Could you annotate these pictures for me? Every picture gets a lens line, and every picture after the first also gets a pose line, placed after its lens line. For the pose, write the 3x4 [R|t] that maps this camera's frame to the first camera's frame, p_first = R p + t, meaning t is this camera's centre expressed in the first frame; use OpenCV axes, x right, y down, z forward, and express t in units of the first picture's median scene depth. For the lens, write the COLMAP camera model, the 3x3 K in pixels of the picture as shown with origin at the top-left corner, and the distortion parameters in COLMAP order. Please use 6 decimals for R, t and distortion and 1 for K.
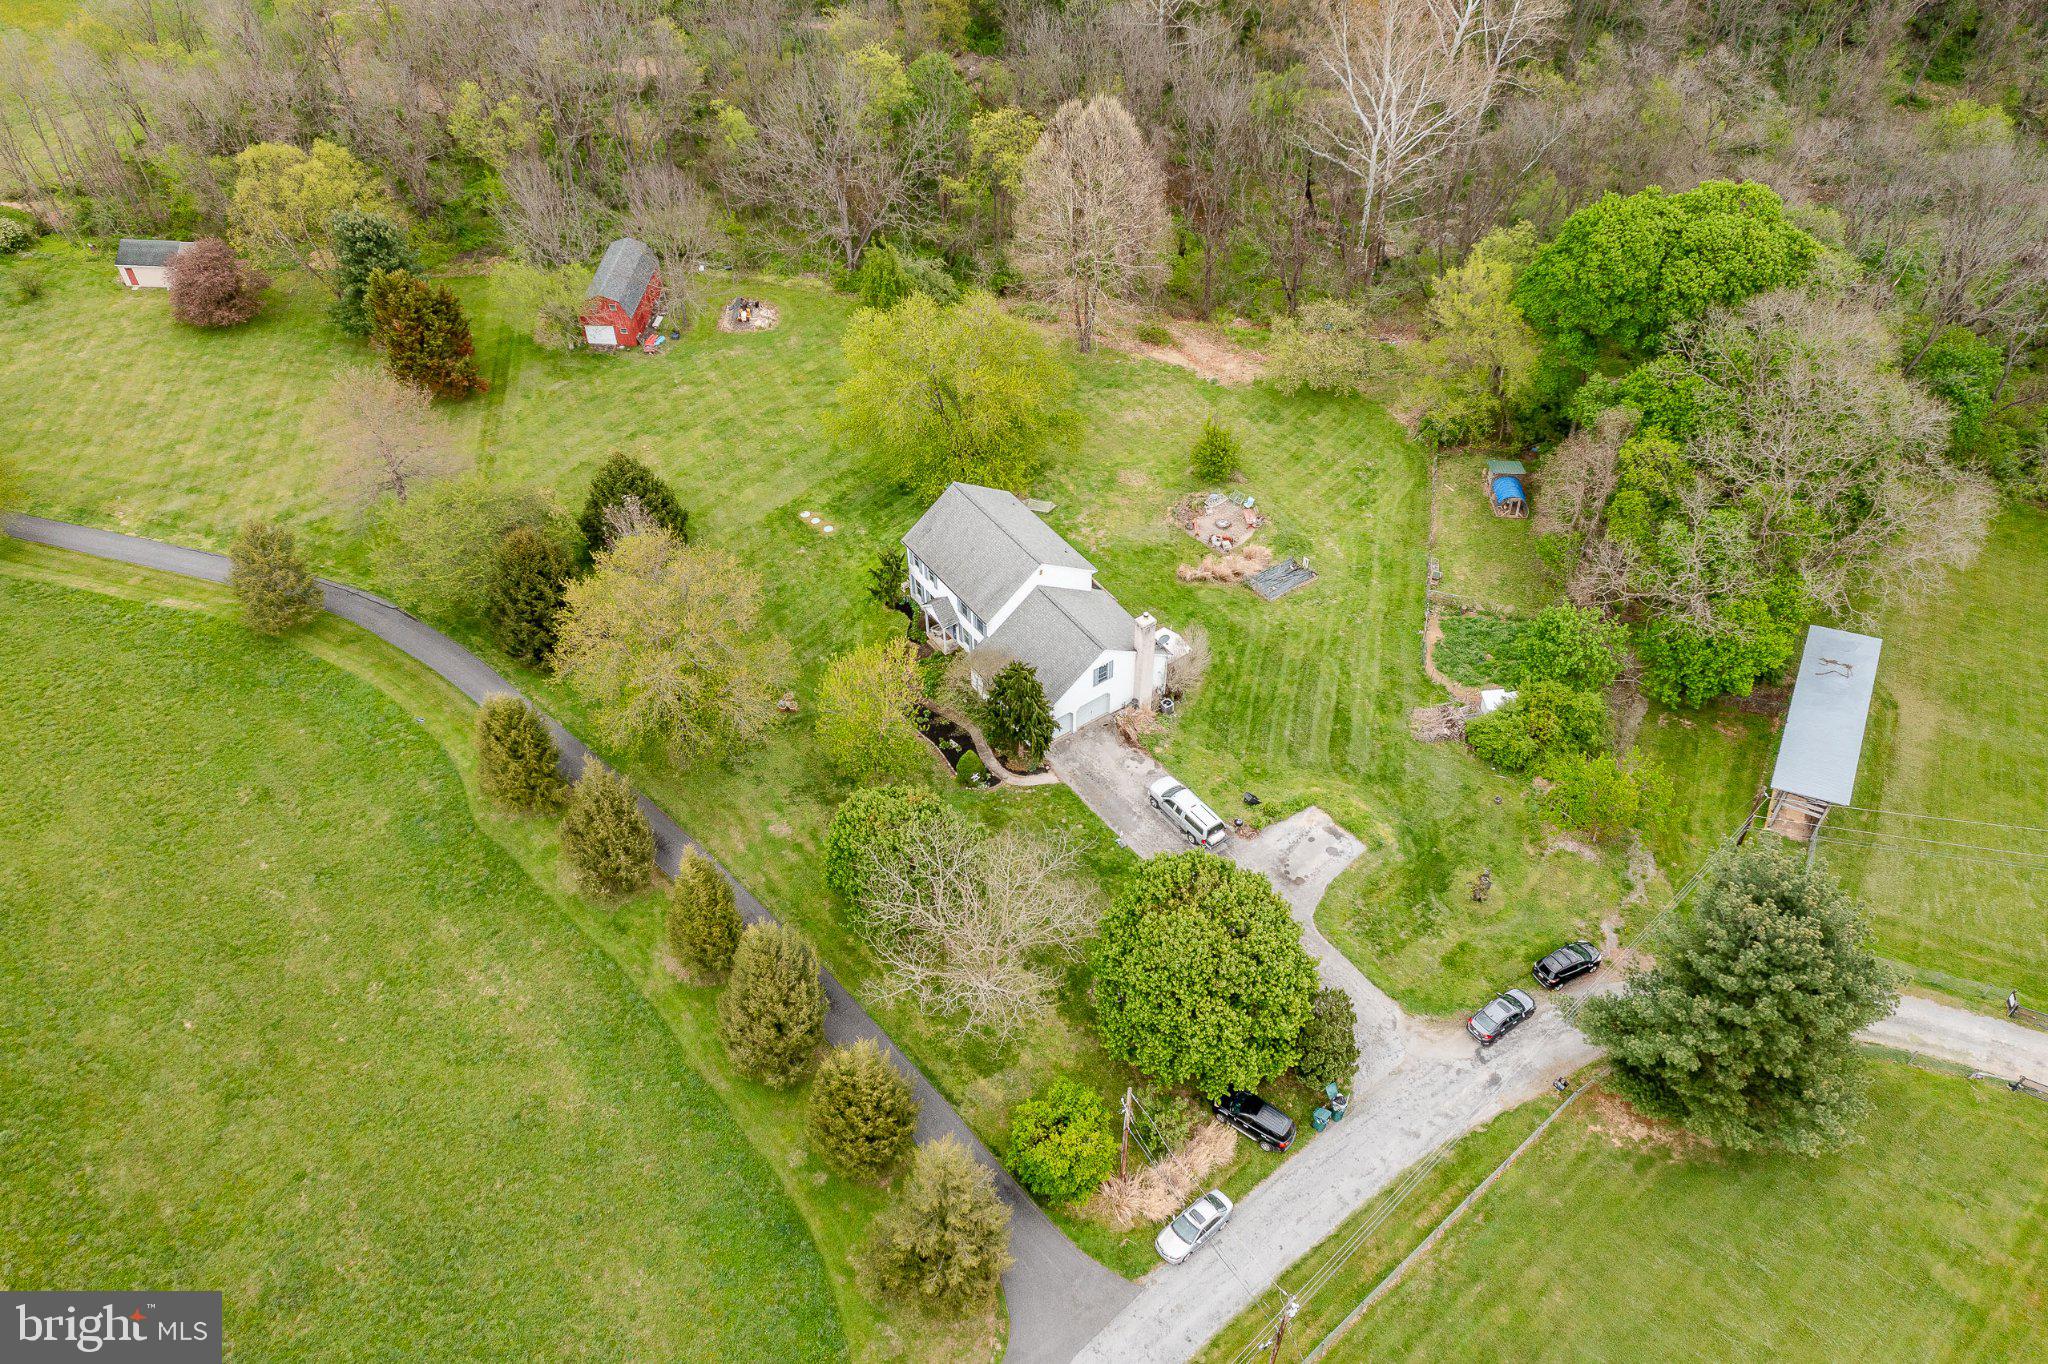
lens RADIAL K [[1609.7, 0, 1023.5], [0, 1609.7, 678.1], [0, 0, 1]] dist [0.005634, 0.019674]
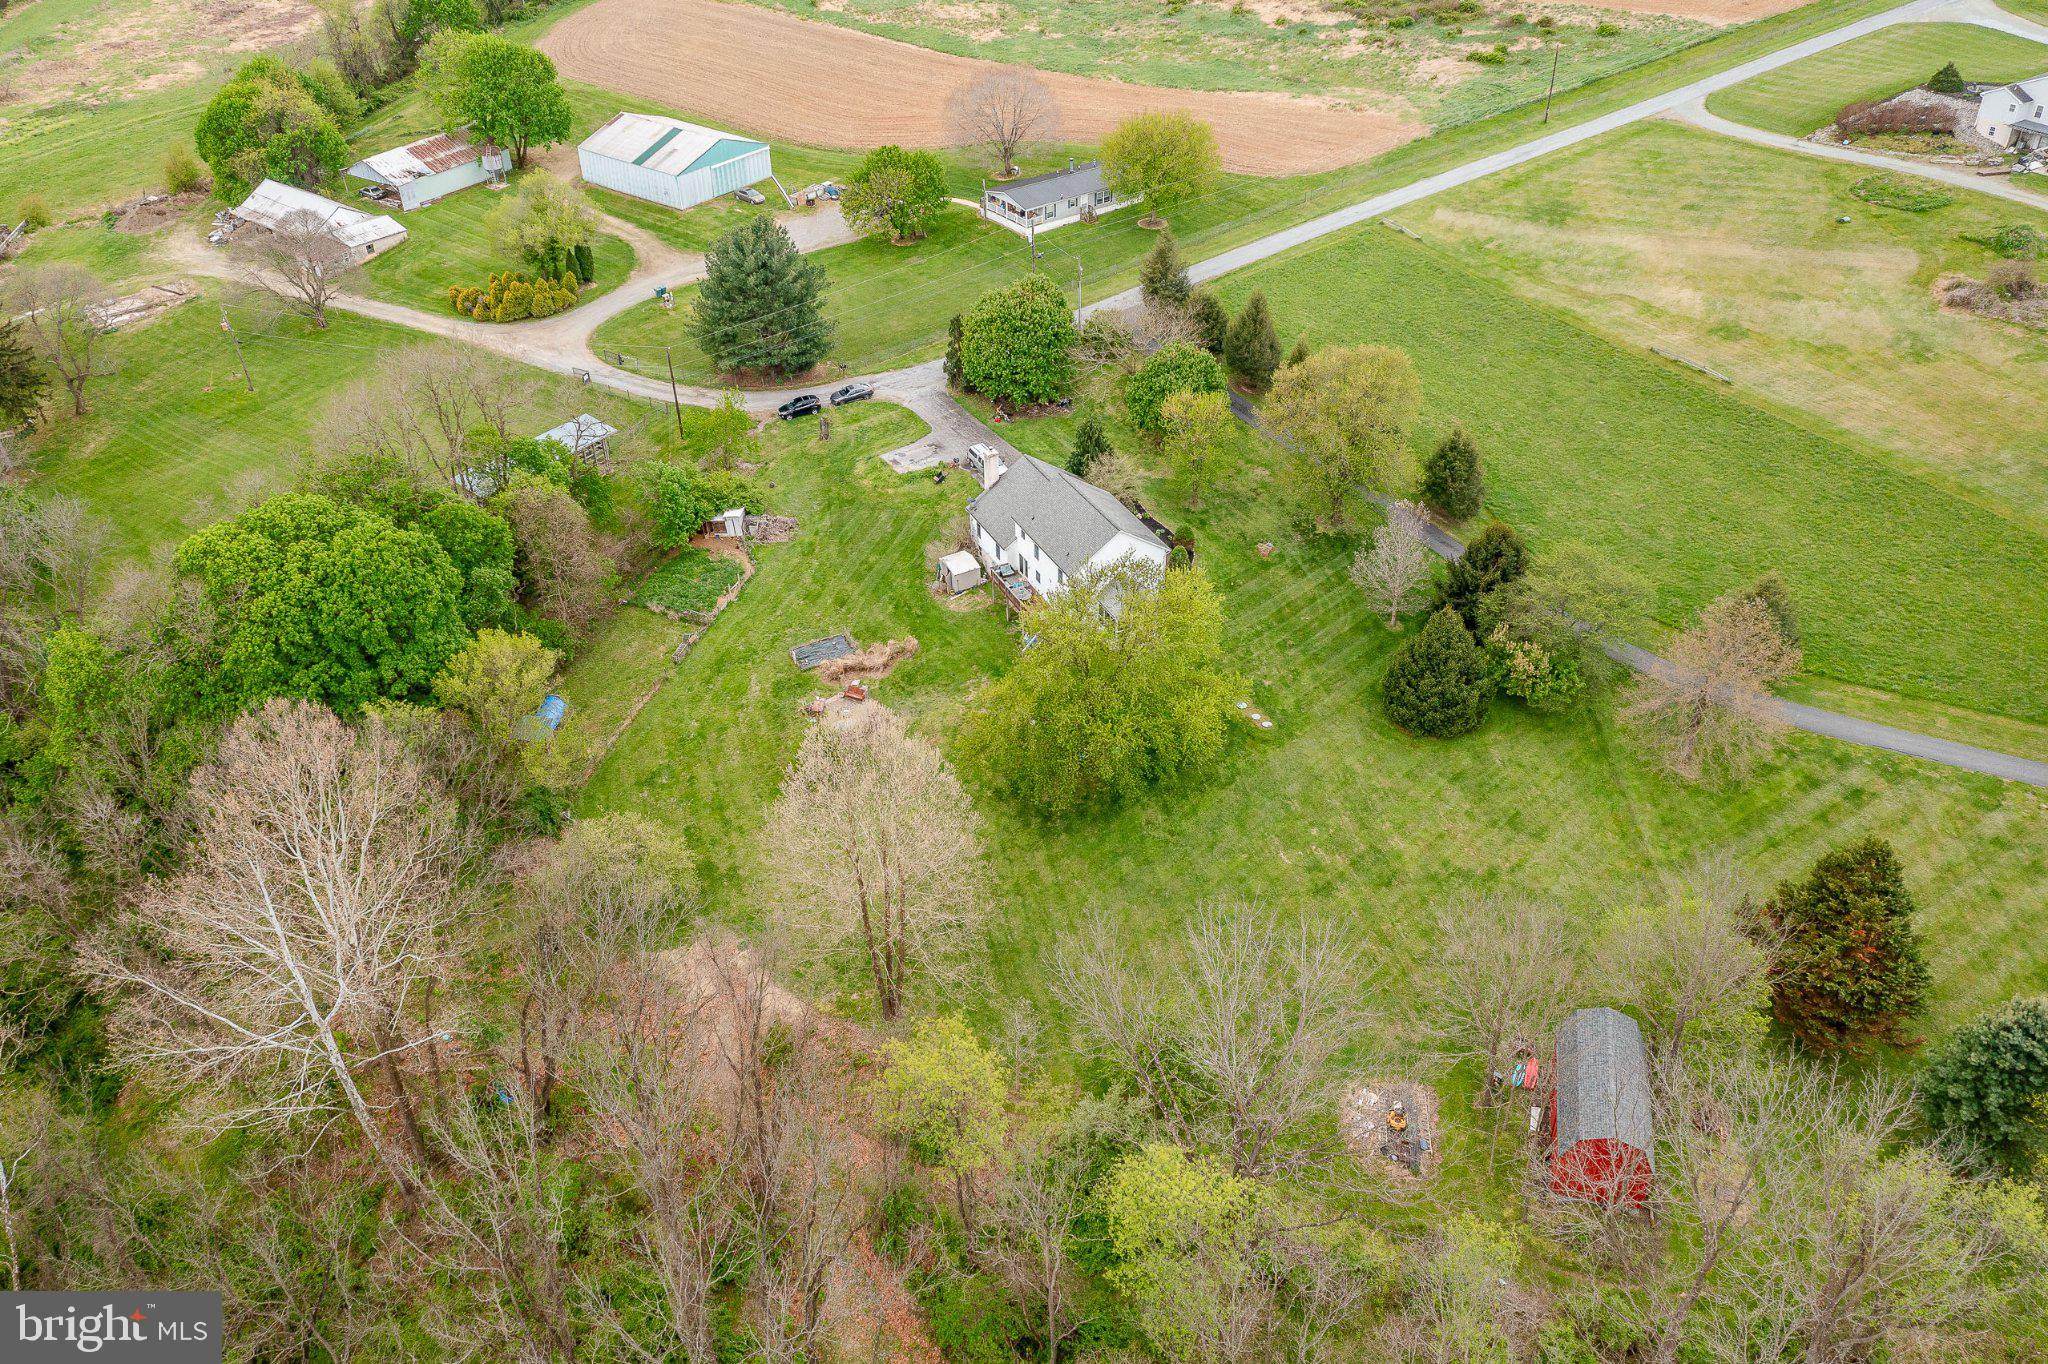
lens RADIAL K [[1609.7, 0, 1023.5], [0, 1609.7, 678.1], [0, 0, 1]] dist [0.005634, 0.019674]
pose [[-0.986533, -0.072619, 0.146558, -0.156228], [0.133567, 0.159510, 0.978119, -1.278170], [-0.094407, 0.984522, -0.147662, 1.347227]]
